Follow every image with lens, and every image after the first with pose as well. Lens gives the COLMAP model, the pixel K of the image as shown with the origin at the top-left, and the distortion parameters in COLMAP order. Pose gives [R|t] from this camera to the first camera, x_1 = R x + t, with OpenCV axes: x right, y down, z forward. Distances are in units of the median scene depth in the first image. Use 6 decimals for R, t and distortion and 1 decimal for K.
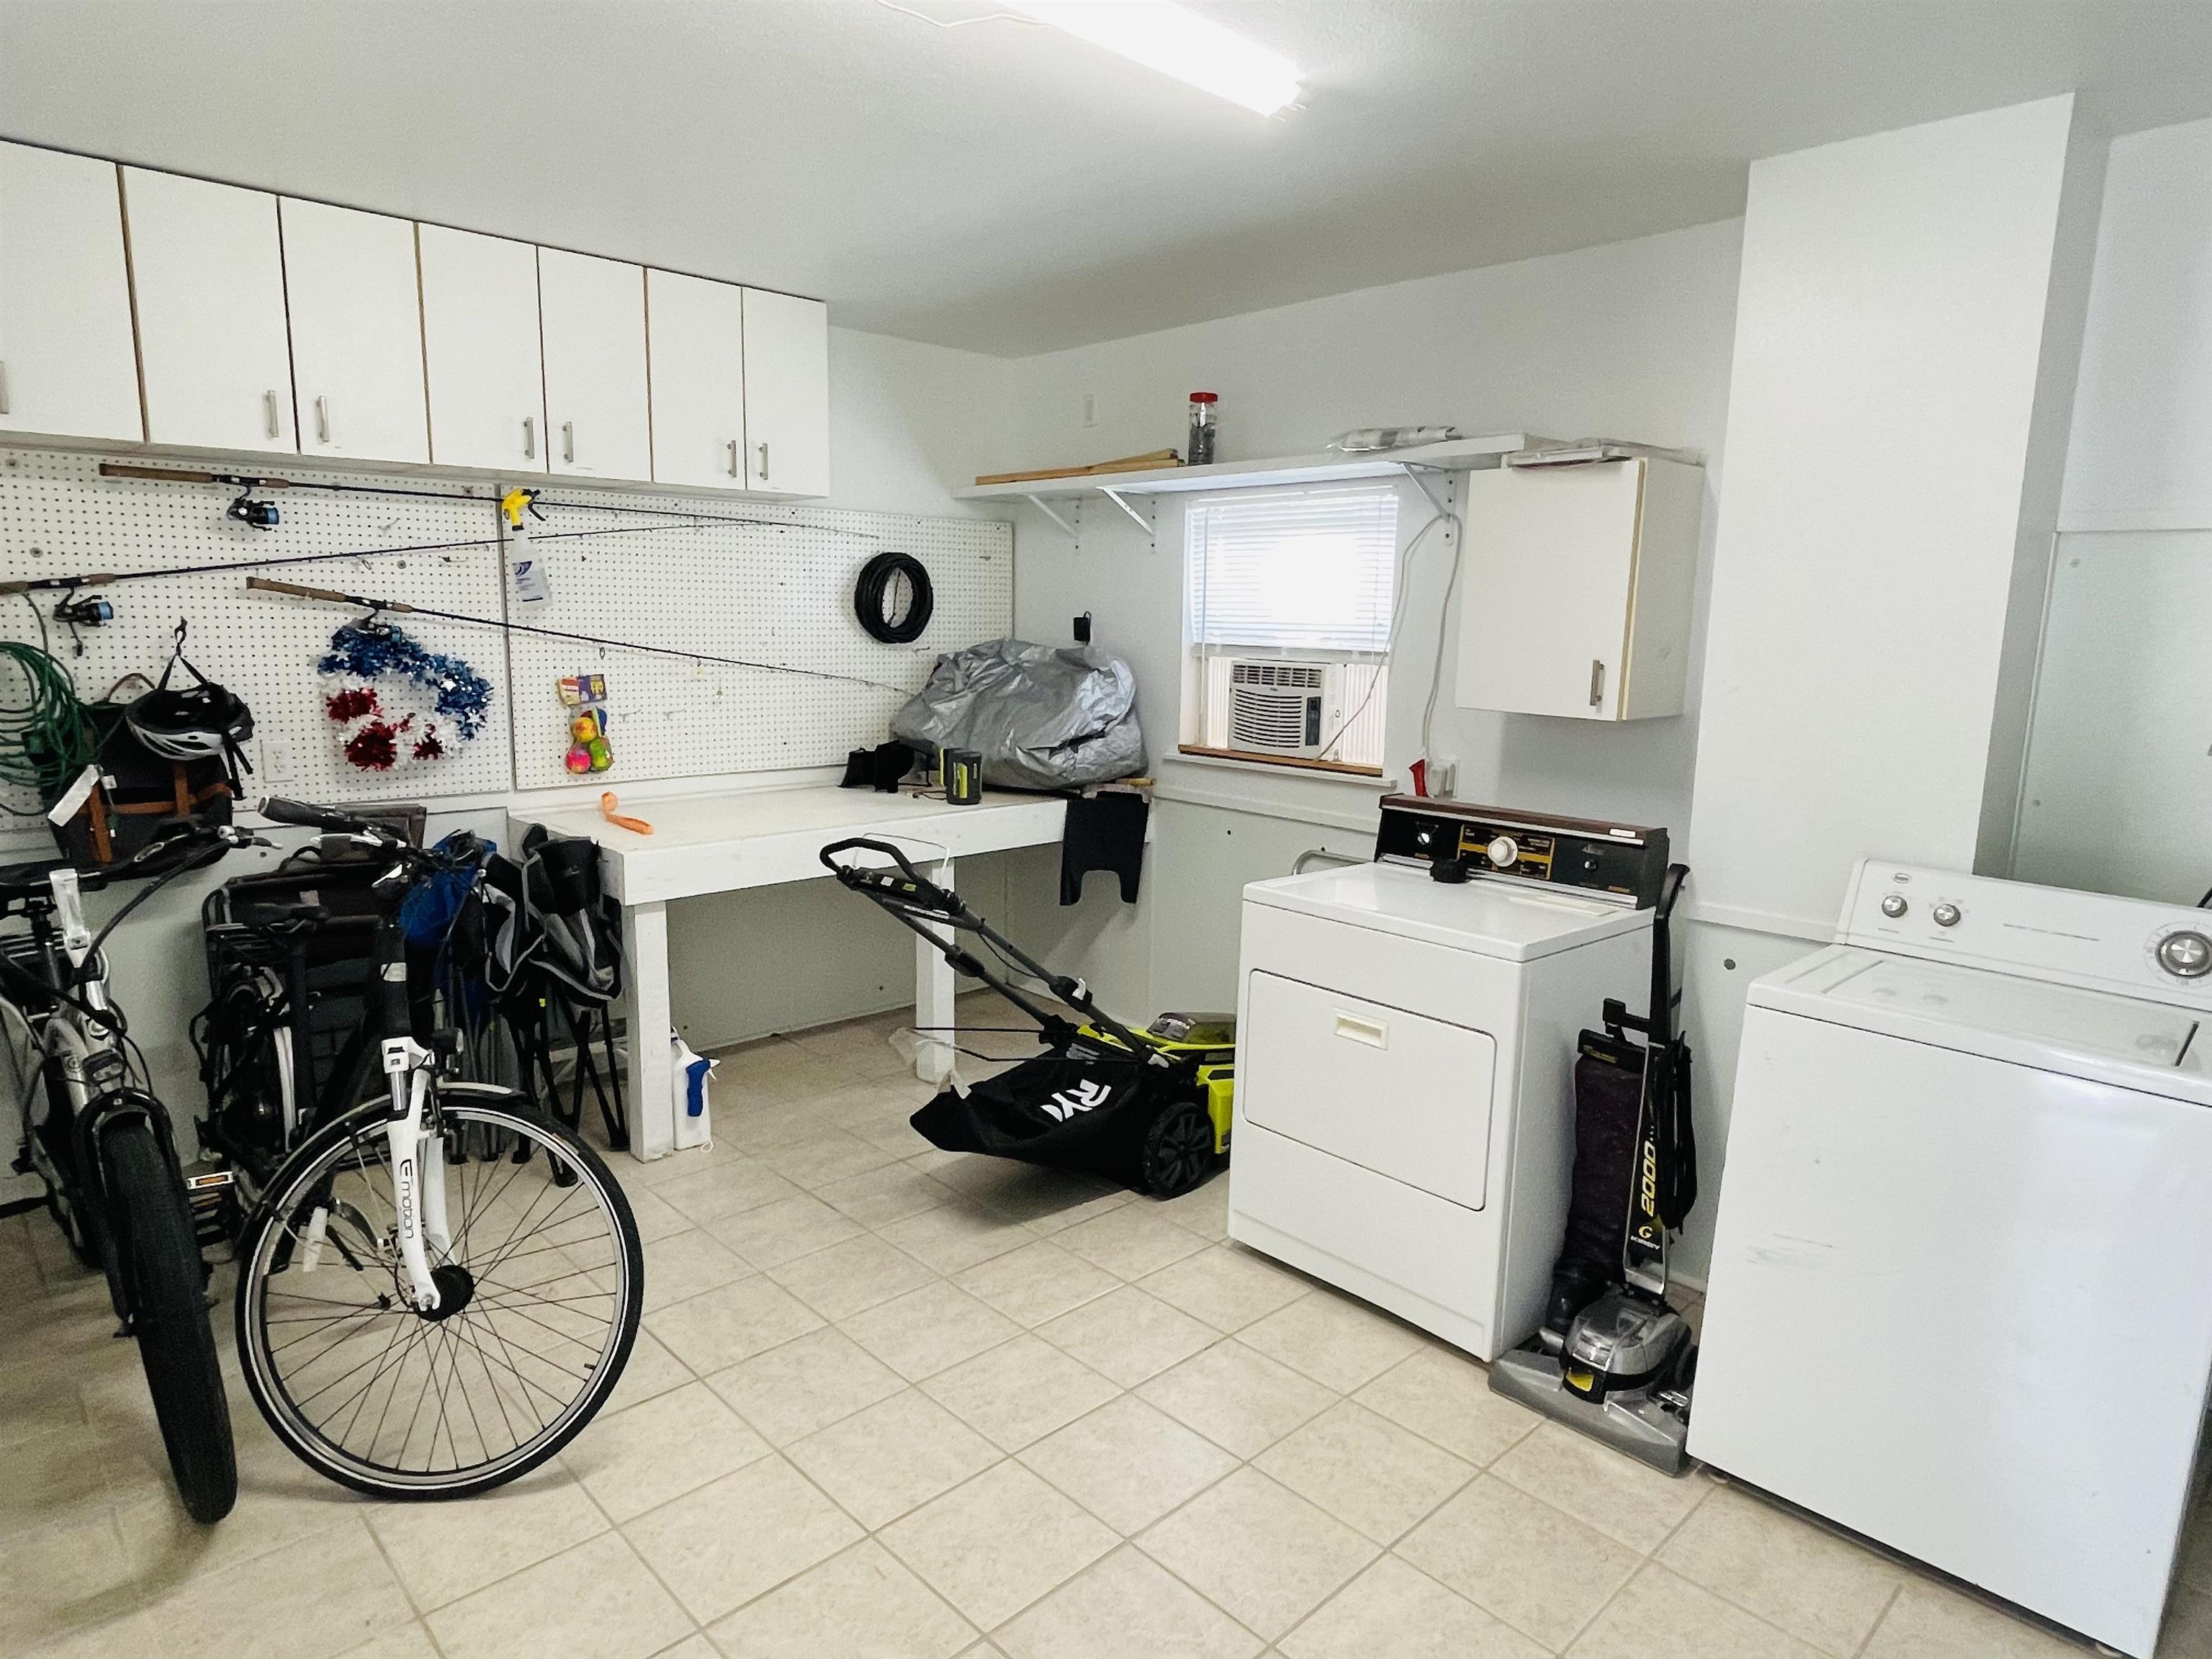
lens RADIAL K [[1308.1, 0, 1106.0], [0, 1308.1, 829.5], [0, 0, 1]] dist [0.000758, 0.000386]
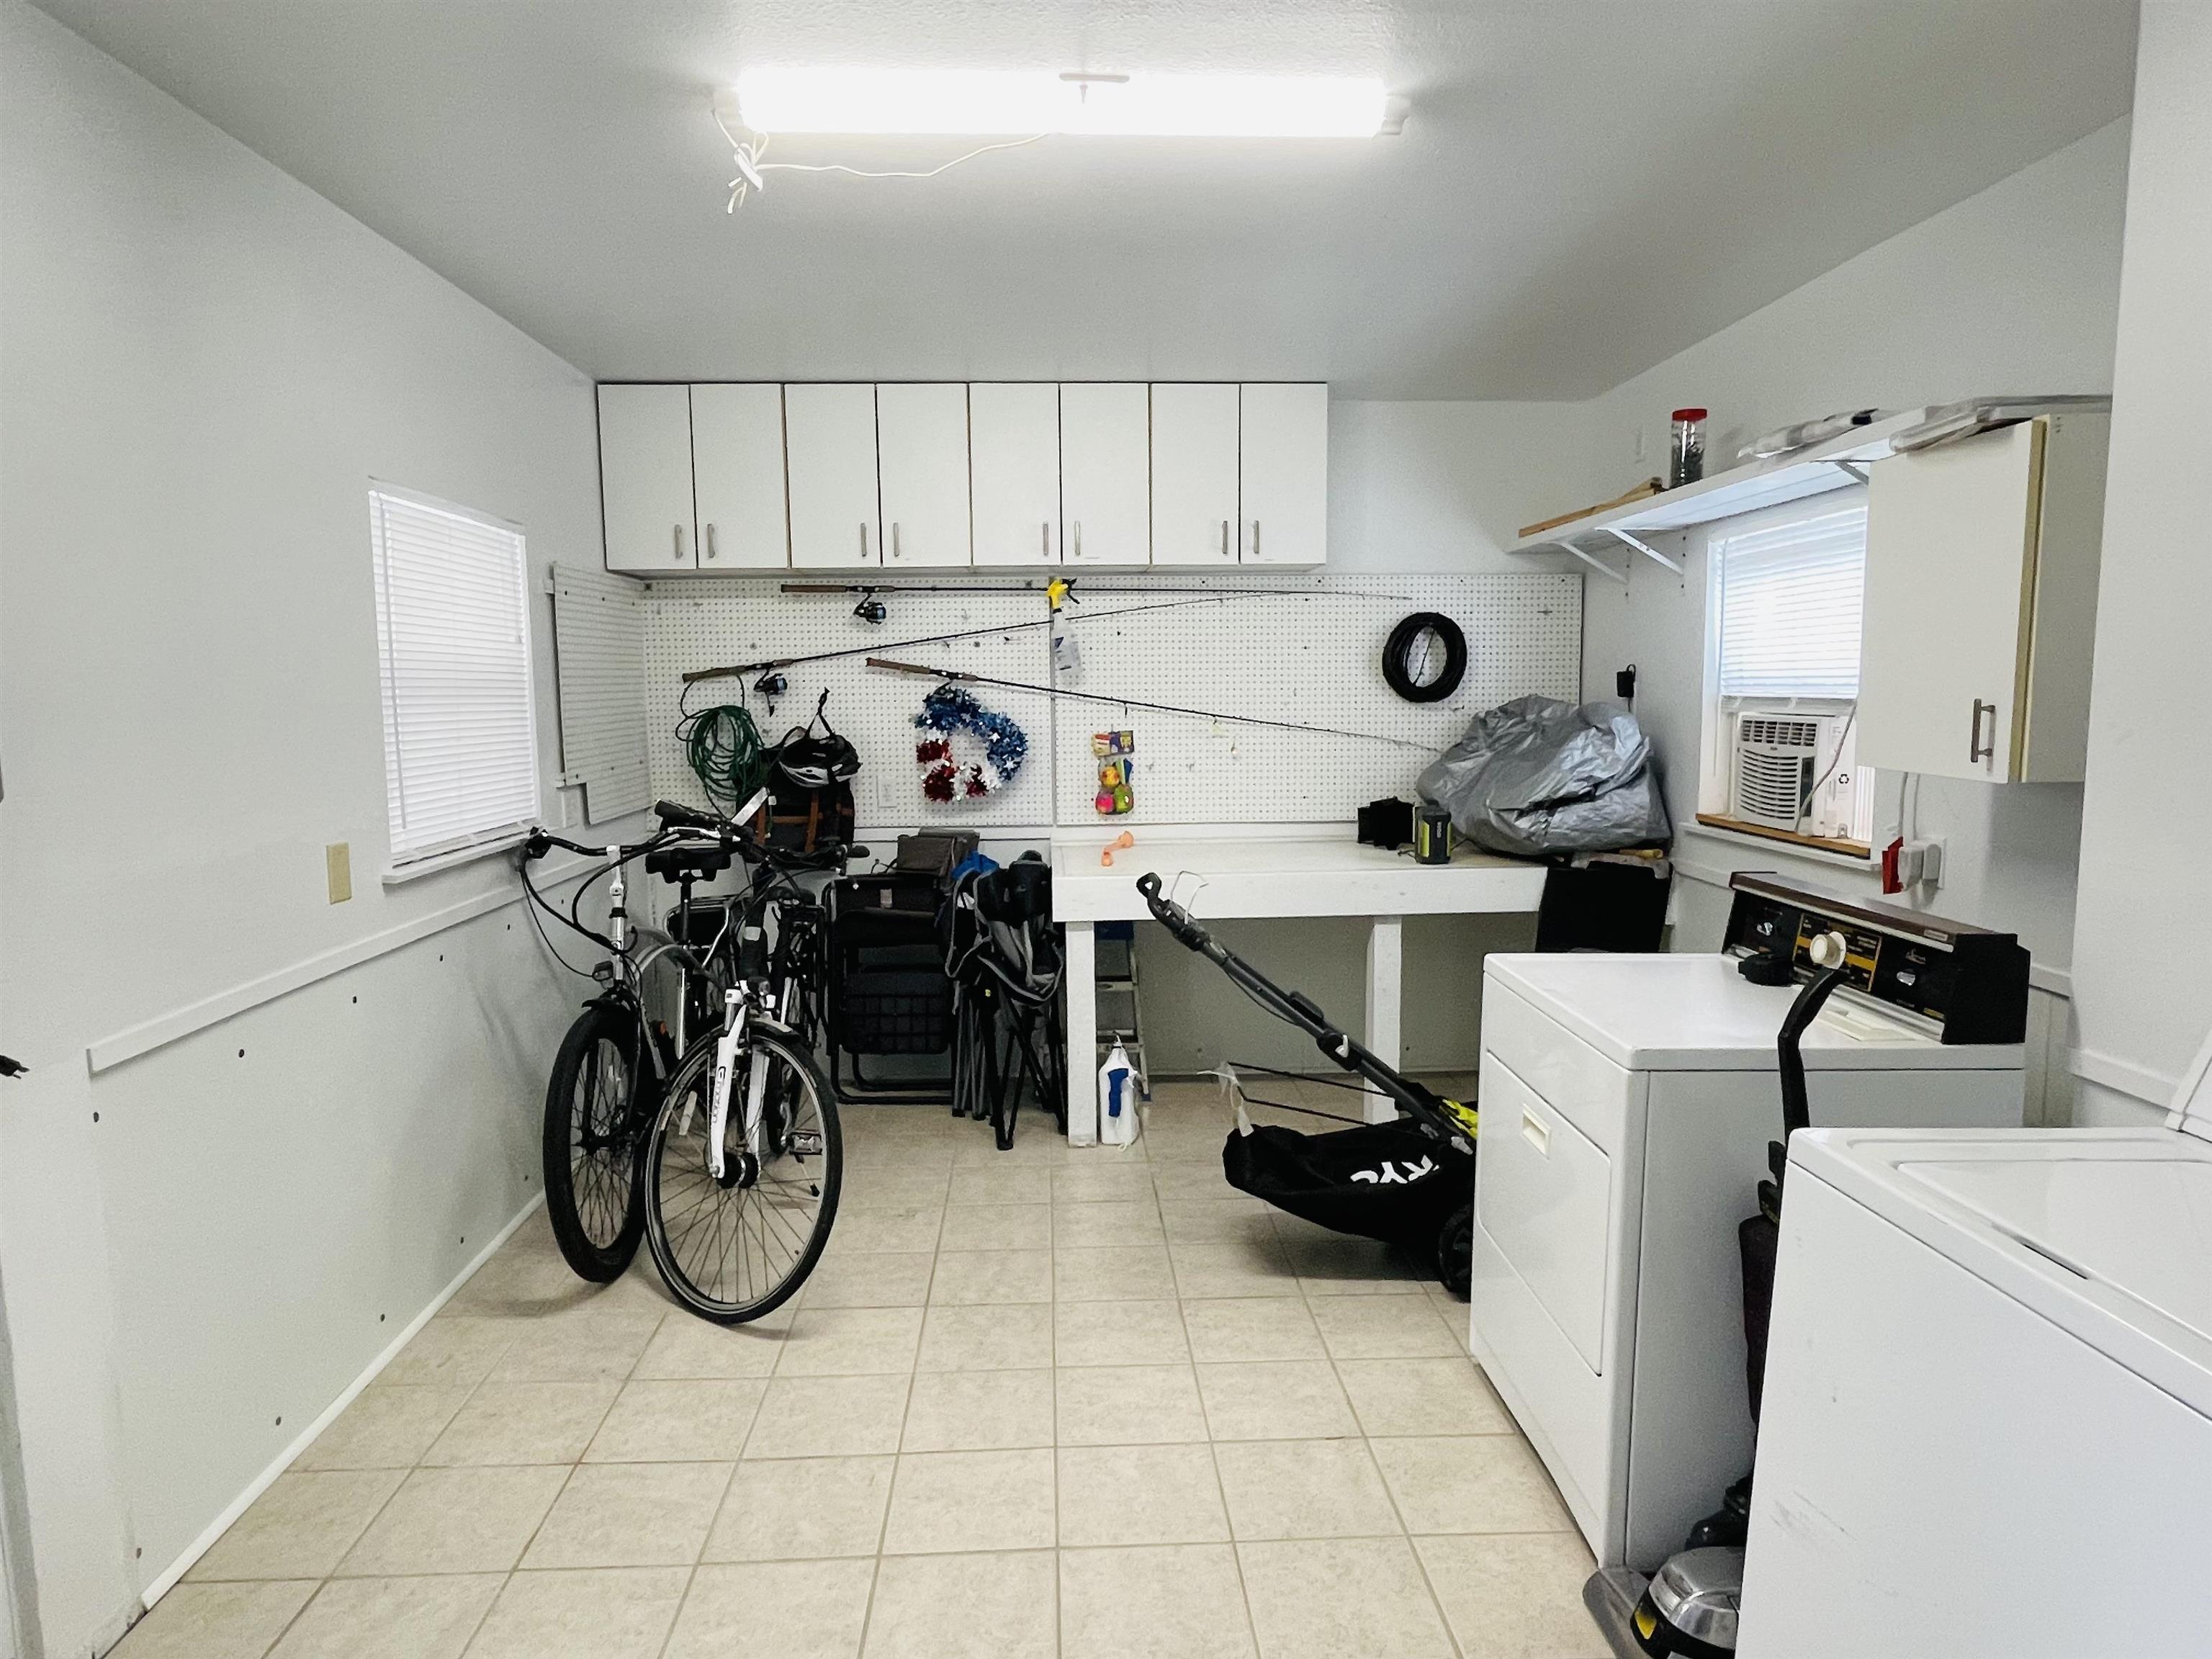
lens RADIAL K [[1308.1, 0, 1106.0], [0, 1308.1, 829.5], [0, 0, 1]] dist [0.000758, 0.000386]
pose [[0.756823, 0.047839, -0.651867, 0.398851], [-0.085724, 0.995968, -0.026434, 0.002347], [0.647974, 0.075887, 0.757872, 0.116496]]
